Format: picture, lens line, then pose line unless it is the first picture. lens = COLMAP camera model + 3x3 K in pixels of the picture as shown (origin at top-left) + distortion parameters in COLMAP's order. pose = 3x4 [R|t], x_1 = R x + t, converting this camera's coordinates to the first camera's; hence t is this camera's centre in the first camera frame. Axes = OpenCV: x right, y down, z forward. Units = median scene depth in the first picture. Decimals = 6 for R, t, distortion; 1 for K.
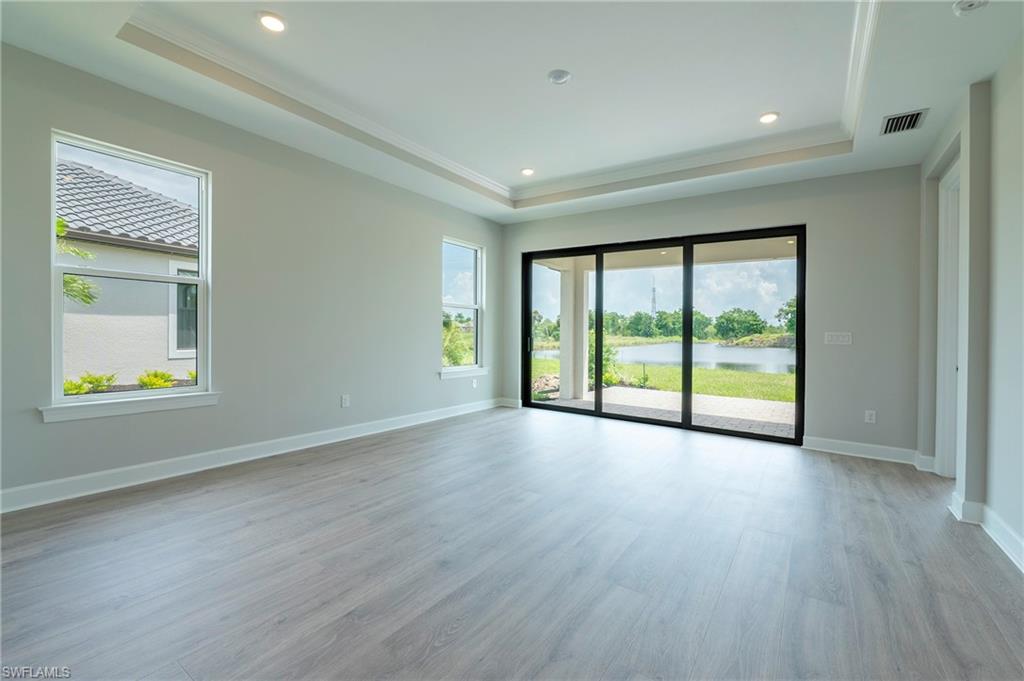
lens RADIAL K [[437.4, 0, 514.7], [0, 437.4, 337.0], [0, 0, 1]] dist [0.007303, -0.003562]
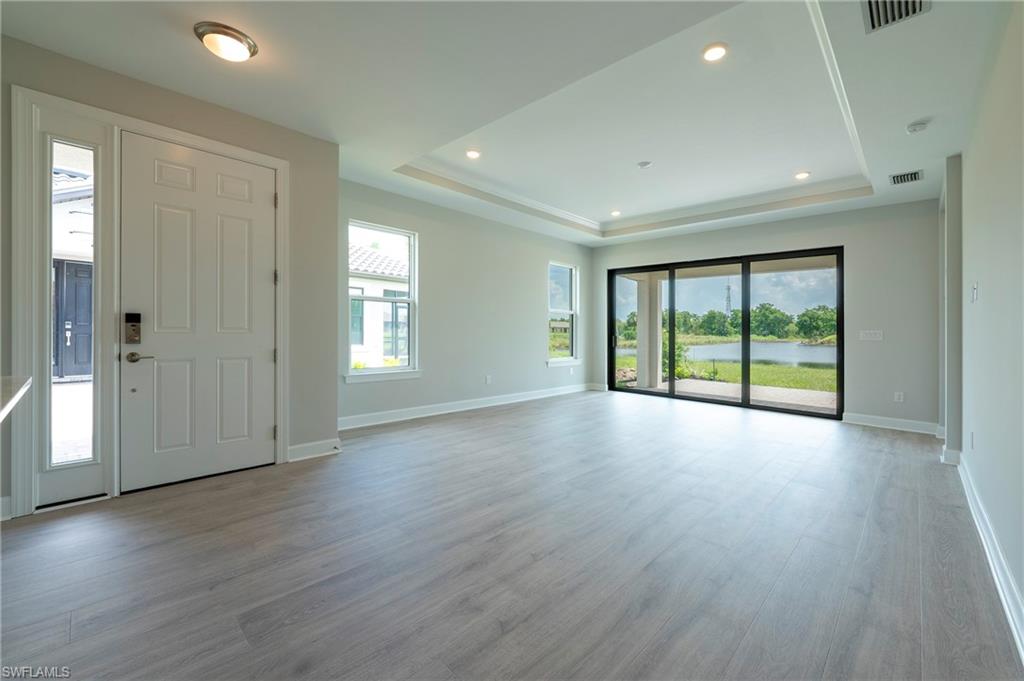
lens RADIAL K [[416.8, 0, 506.8], [0, 416.8, 327.4], [0, 0, 1]] dist [-0.002646, -0.002213]
pose [[0.983397, -0.005748, -0.181377, -0.061311], [0.001914, 0.999771, -0.021303, 0.001903], [0.181458, 0.020602, 0.983183, -0.281636]]
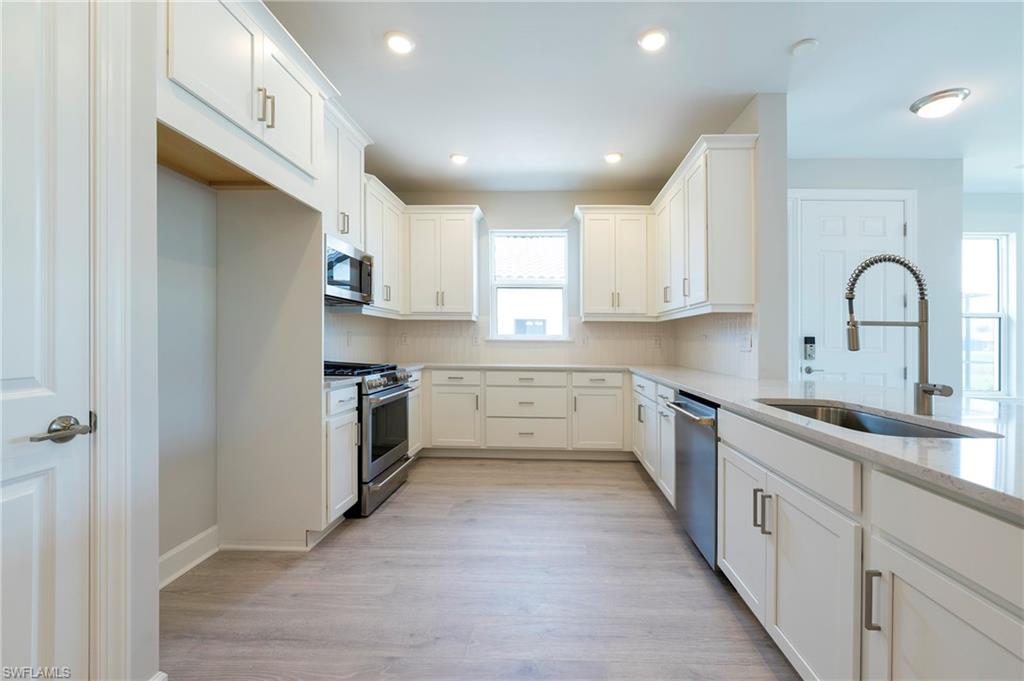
lens RADIAL K [[416.8, 0, 529.6], [0, 416.8, 342.6], [0, 0, 1]] dist [-0.002646, -0.002213]
pose [[0.537995, -0.007121, -0.842918, -0.274450], [-0.012507, 0.999787, -0.016429, -0.000658], [0.842855, 0.019381, 0.537791, -0.598692]]
